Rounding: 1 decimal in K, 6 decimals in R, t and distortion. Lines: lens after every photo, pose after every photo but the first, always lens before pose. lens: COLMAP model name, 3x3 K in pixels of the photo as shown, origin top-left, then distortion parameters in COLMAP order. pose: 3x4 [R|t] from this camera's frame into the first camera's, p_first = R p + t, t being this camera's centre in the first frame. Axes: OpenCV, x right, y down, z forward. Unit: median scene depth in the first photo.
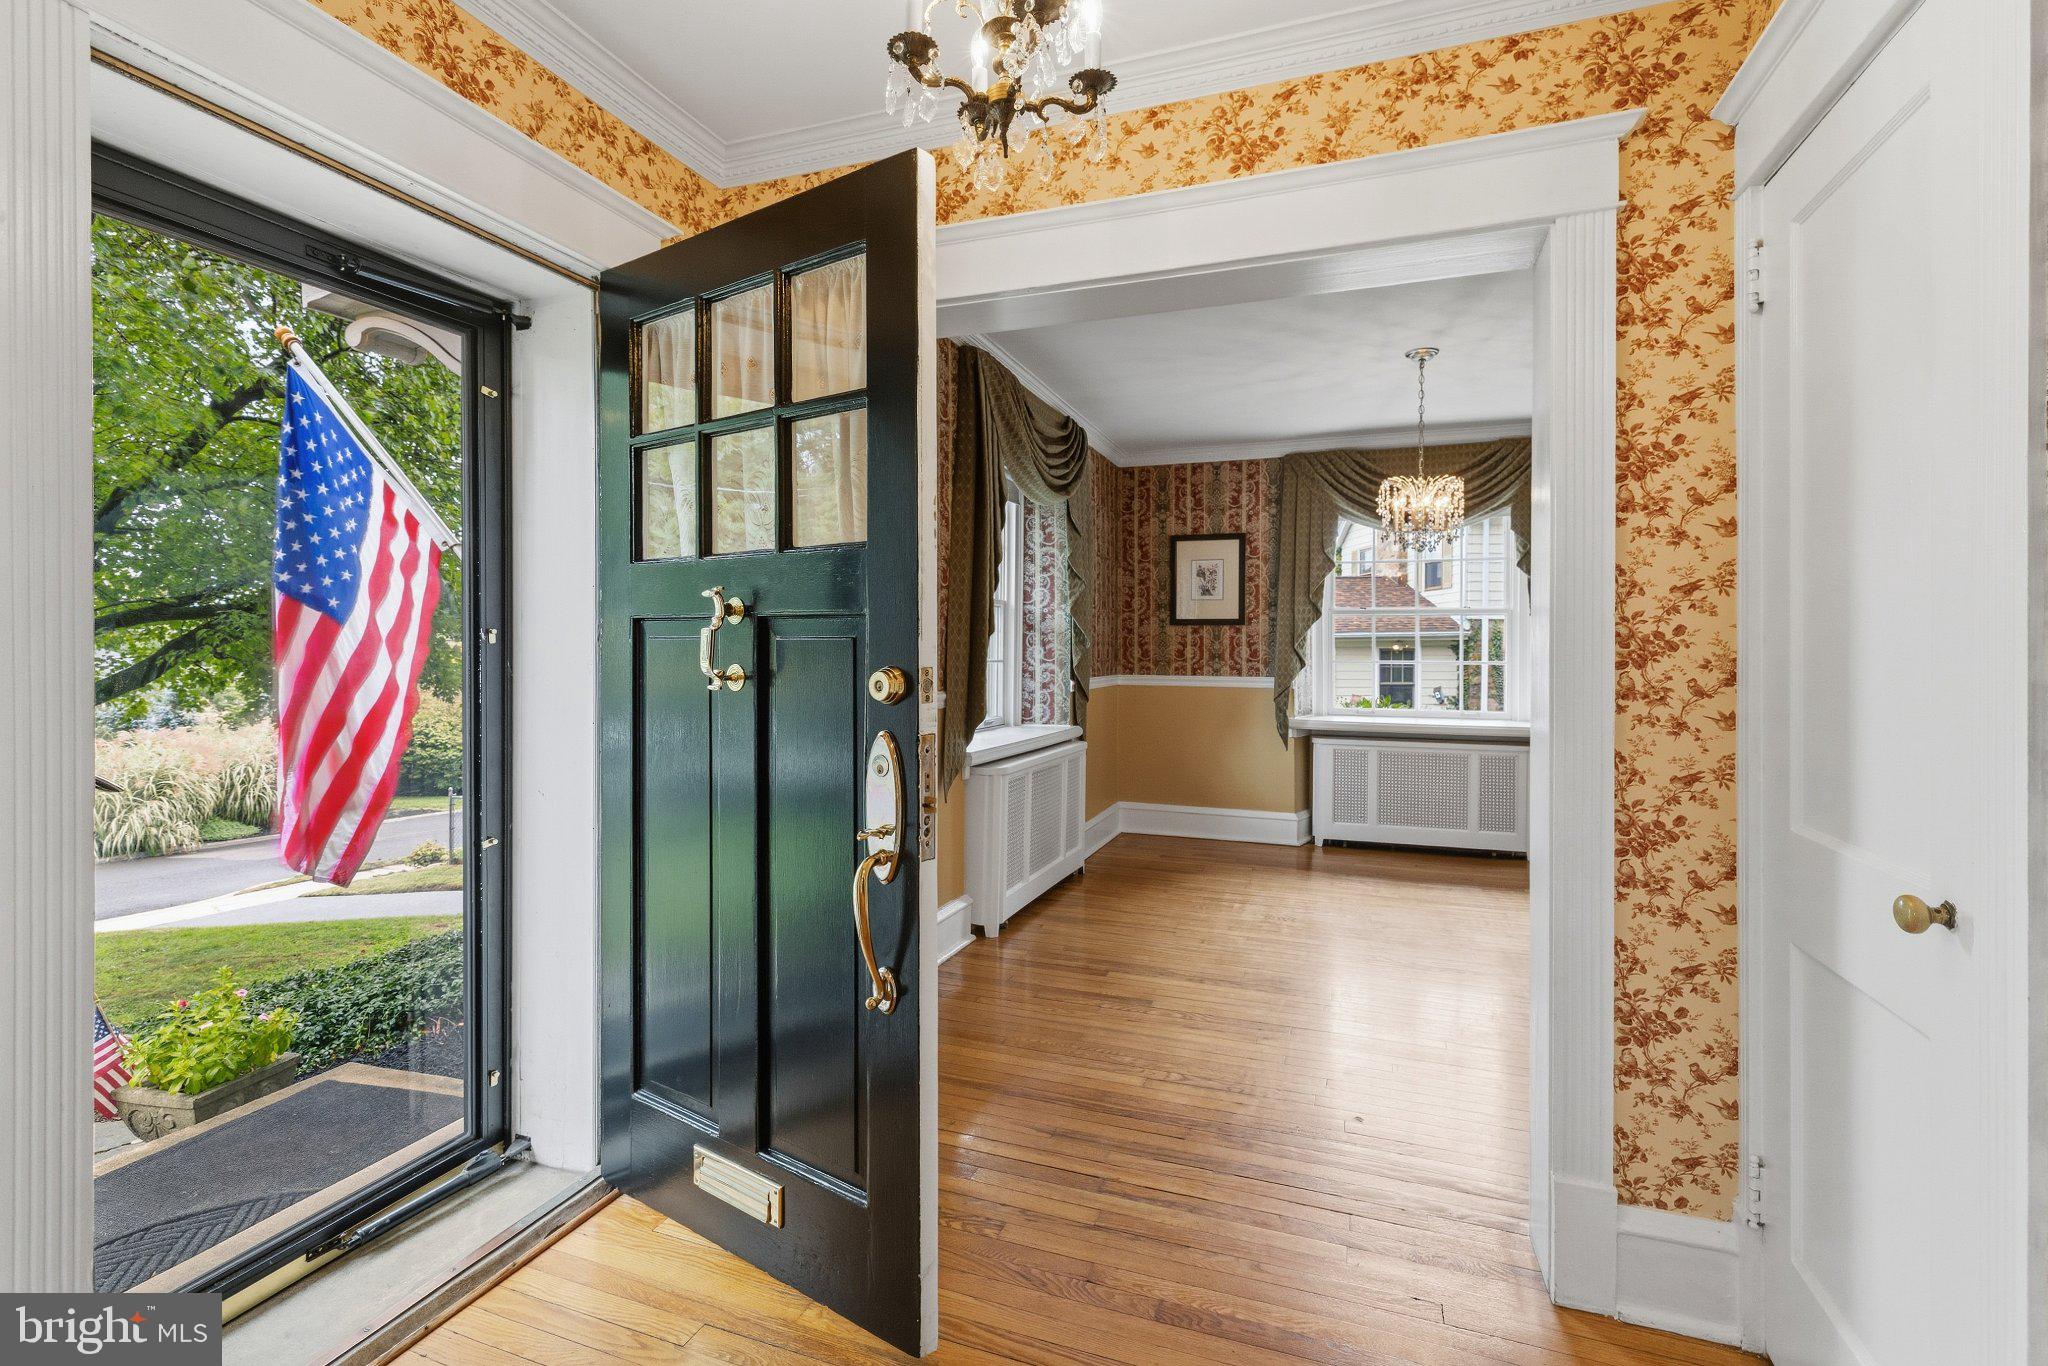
lens RADIAL K [[945.6, 0, 1006.7], [0, 945.6, 646.3], [0, 0, 1]] dist [0.002017, -0.000182]
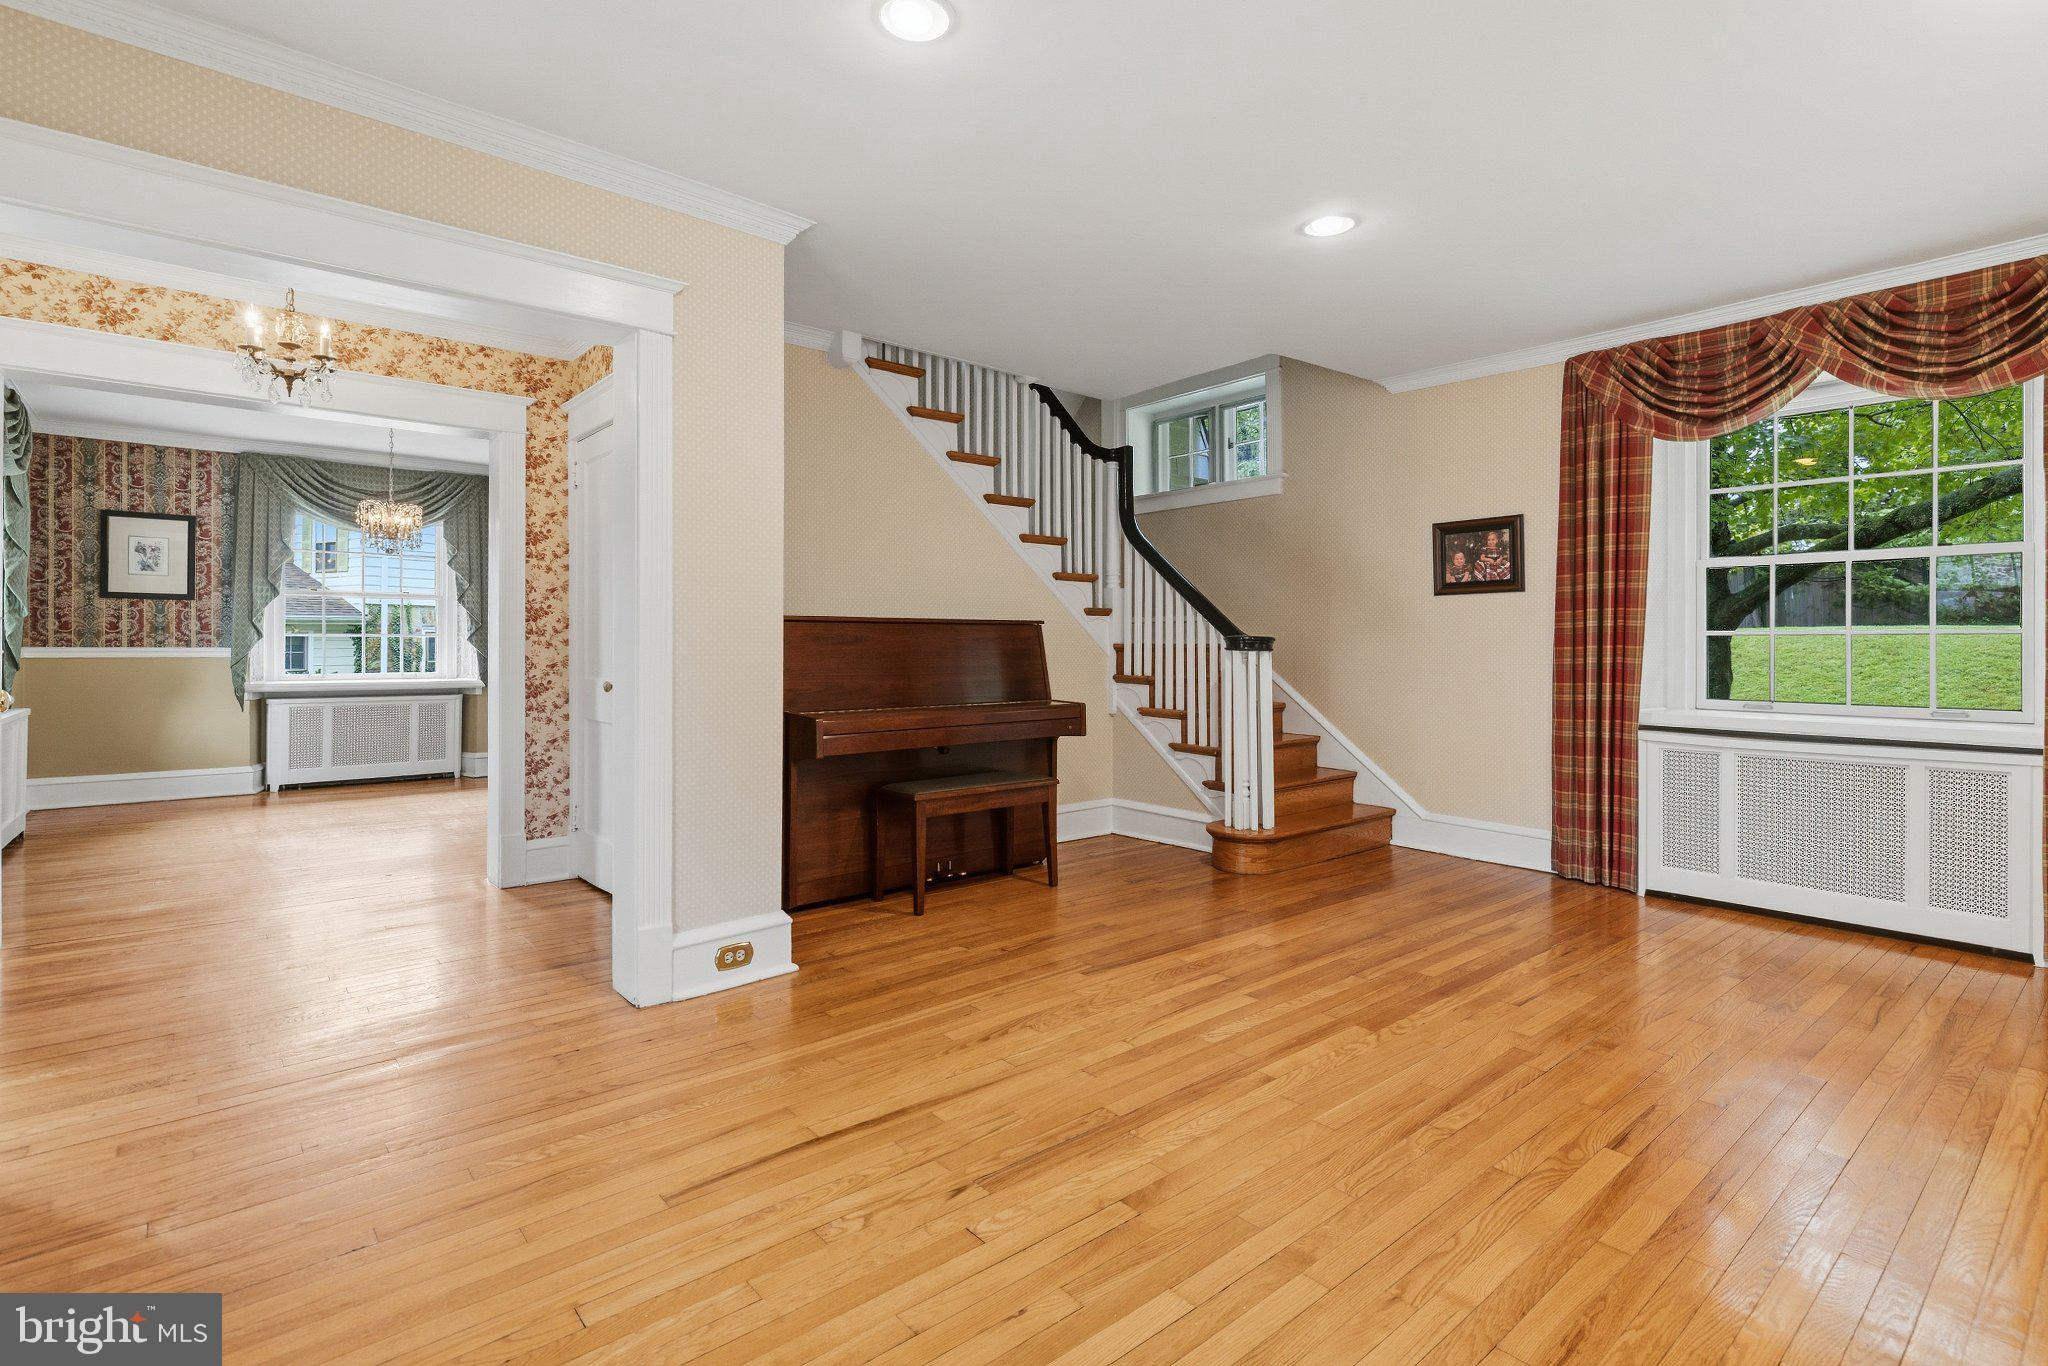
lens RADIAL K [[945.6, 0, 1006.7], [0, 945.6, 646.3], [0, 0, 1]] dist [0.002017, -0.000182]
pose [[0.488933, -0.006235, 0.872299, -0.246355], [-0.004367, 0.999944, 0.009595, 0.016309], [-0.872310, -0.008501, 0.488878, -0.357977]]
